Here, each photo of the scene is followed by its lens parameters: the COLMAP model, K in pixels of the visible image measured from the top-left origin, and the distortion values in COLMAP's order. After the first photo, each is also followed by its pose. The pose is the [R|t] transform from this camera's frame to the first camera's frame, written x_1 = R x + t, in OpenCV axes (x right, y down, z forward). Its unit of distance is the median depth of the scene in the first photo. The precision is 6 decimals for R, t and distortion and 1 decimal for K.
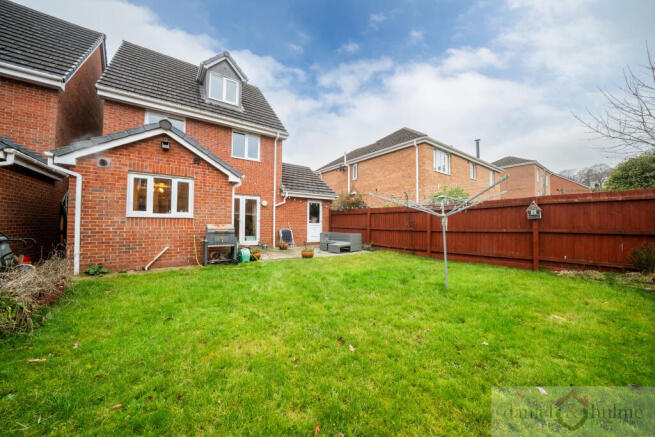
lens RADIAL K [[225.5, 0, 325.2], [0, 225.5, 219.9], [0, 0, 1]] dist [-0.002660, -0.000975]
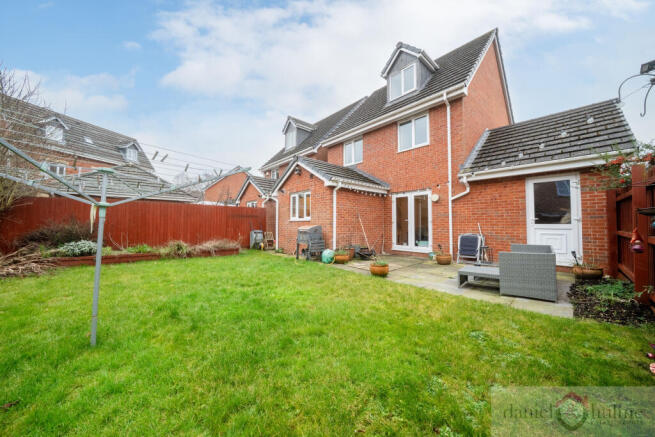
lens RADIAL K [[225.5, 0, 325.4], [0, 225.5, 216.5], [0, 0, 1]] dist [-0.002660, -0.000975]
pose [[0.107882, -0.041237, -0.993308, 0.420306], [0.012263, 0.999119, -0.040146, 0.012189], [0.994088, -0.007850, 0.108293, 0.566969]]
